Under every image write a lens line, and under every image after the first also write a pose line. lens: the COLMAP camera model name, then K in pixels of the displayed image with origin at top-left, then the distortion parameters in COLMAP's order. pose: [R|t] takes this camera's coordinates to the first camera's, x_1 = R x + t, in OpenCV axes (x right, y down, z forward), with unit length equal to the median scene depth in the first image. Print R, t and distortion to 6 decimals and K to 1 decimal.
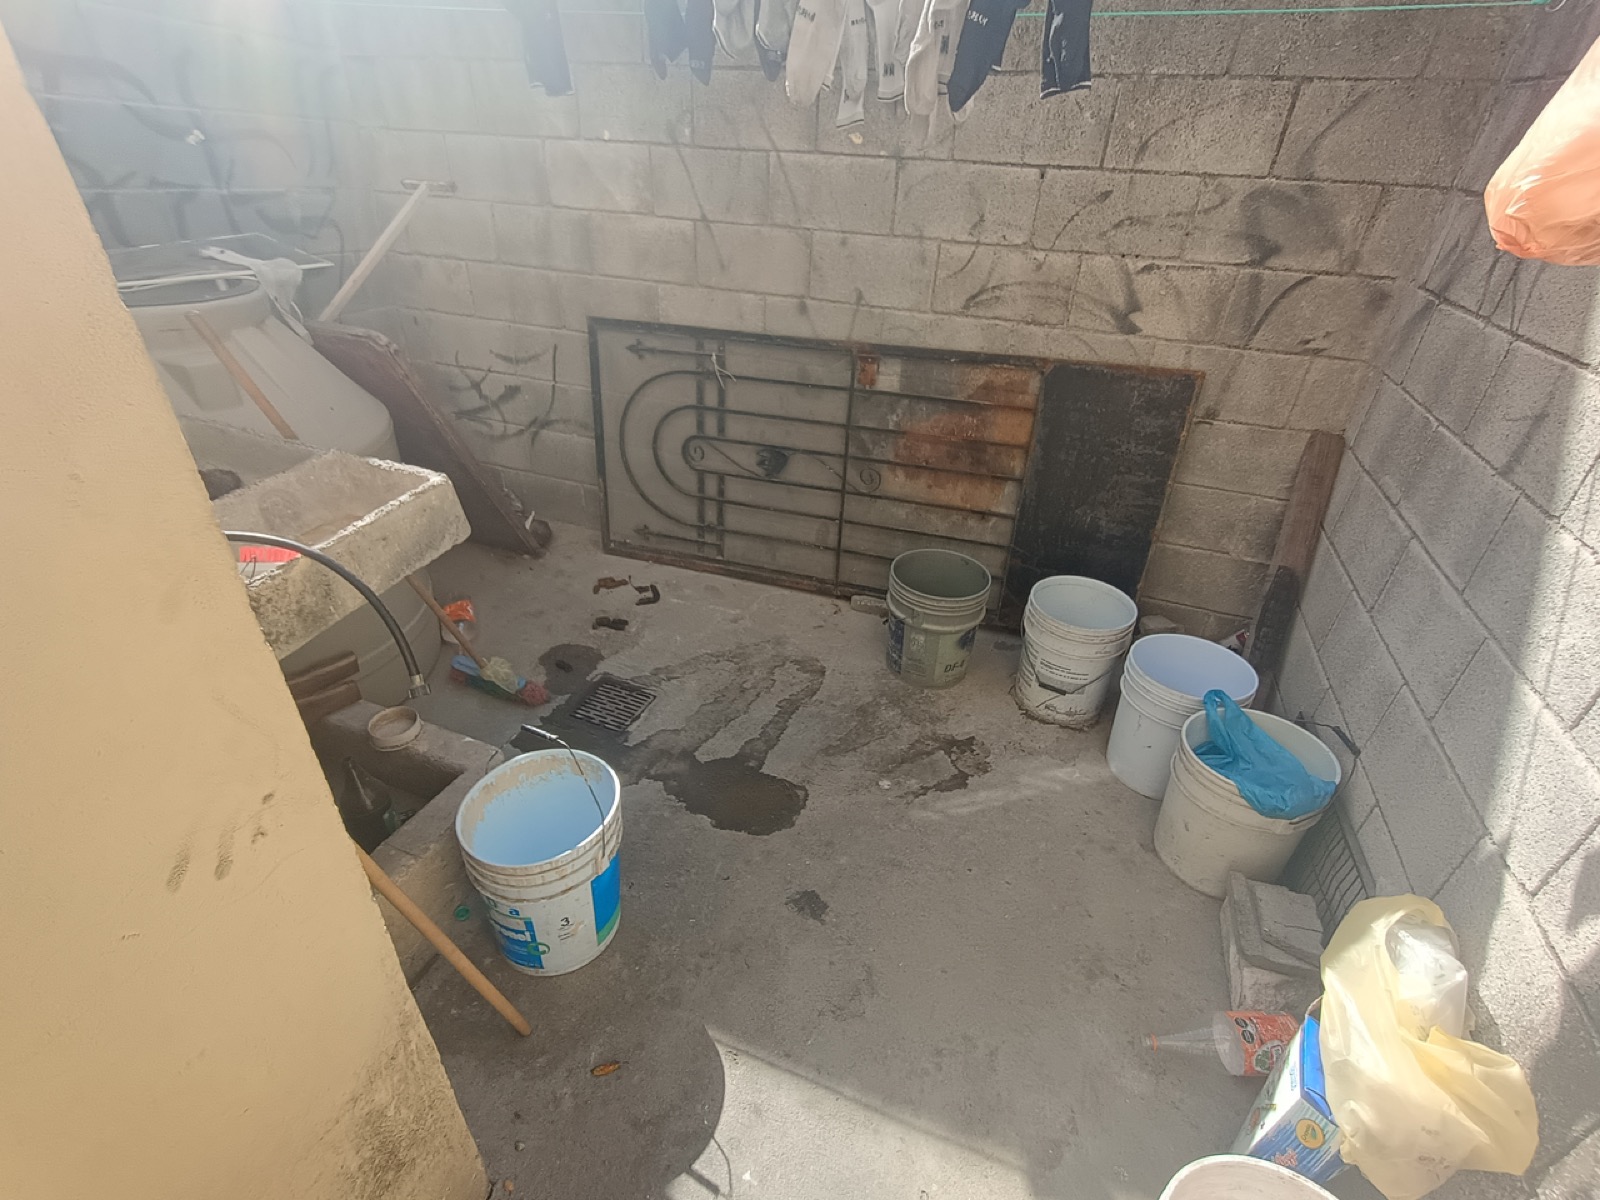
lens RADIAL K [[729.0, 0, 808.3], [0, 729.0, 589.5], [0, 0, 1]] dist [0.005053, -0.000010]
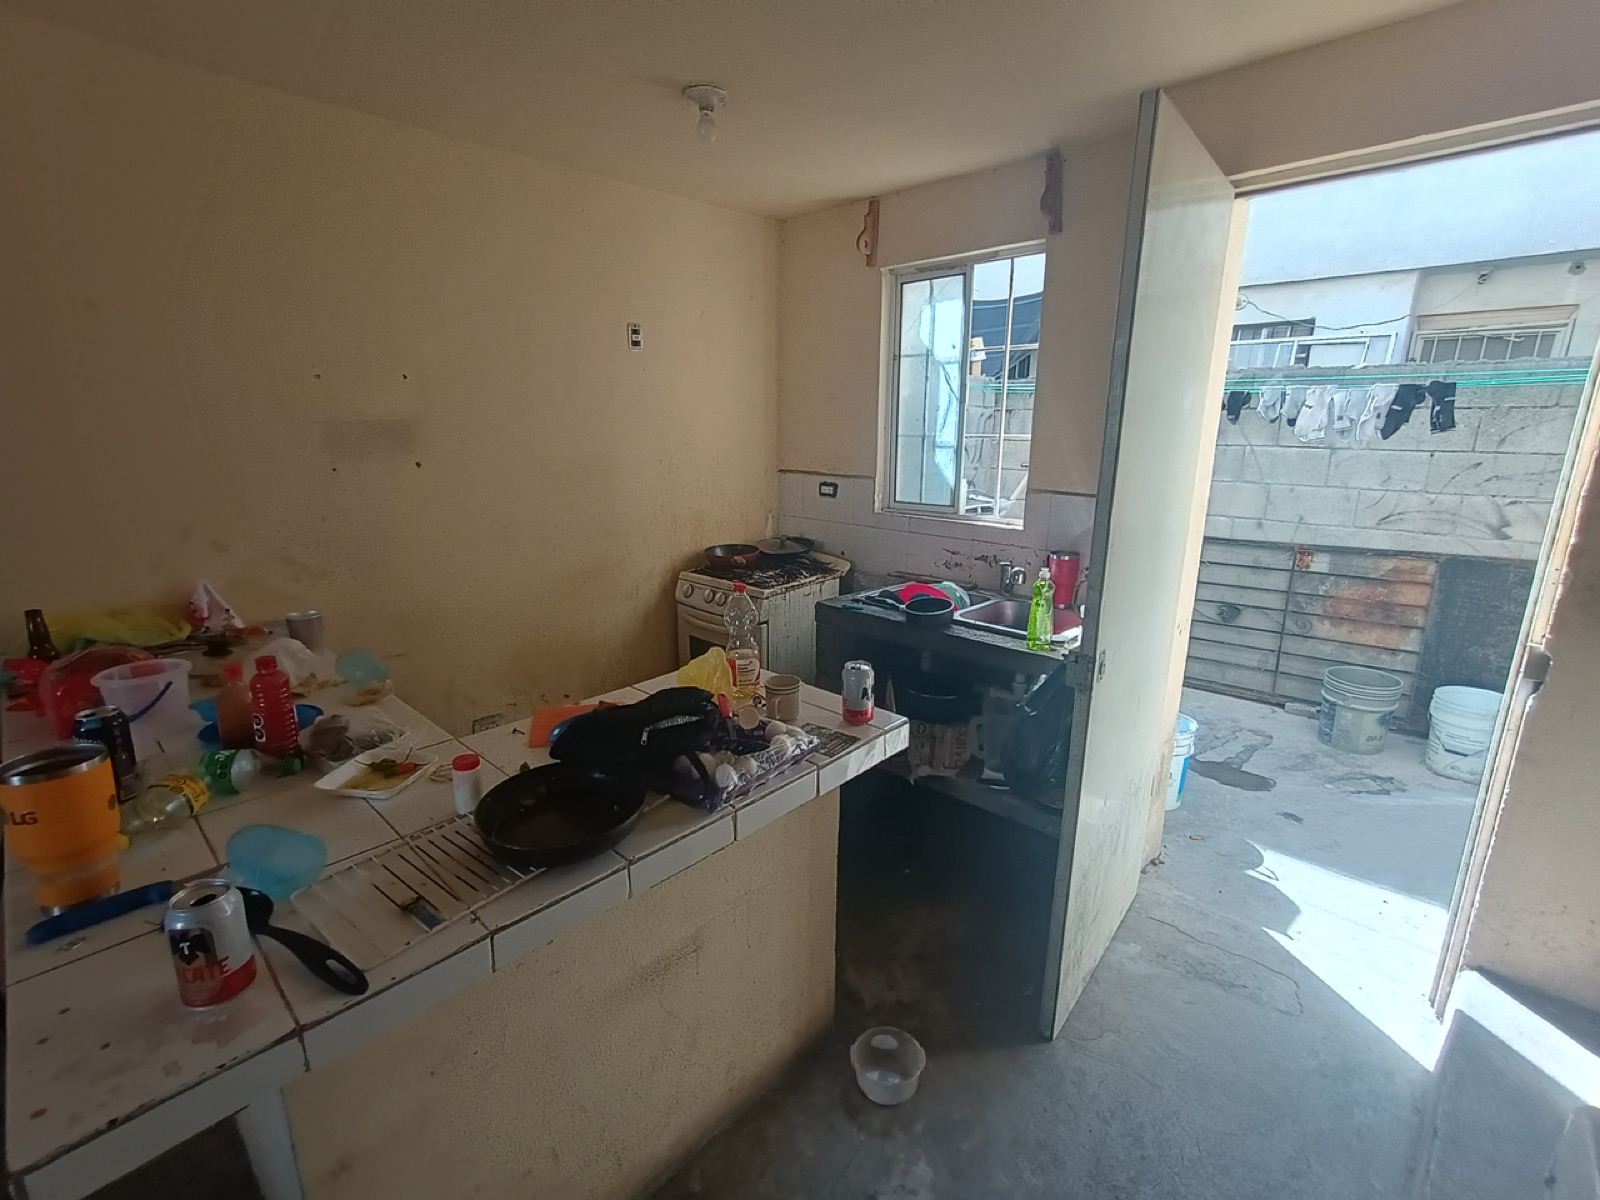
lens RADIAL K [[729.0, 0, 804.6], [0, 729.0, 602.2], [0, 0, 1]] dist [0.005053, -0.000010]
pose [[0.911915, 0.056201, -0.406512, -0.294554], [-0.171755, 0.951914, -0.253691, 0.439067], [0.372707, 0.301165, 0.877718, -0.921592]]
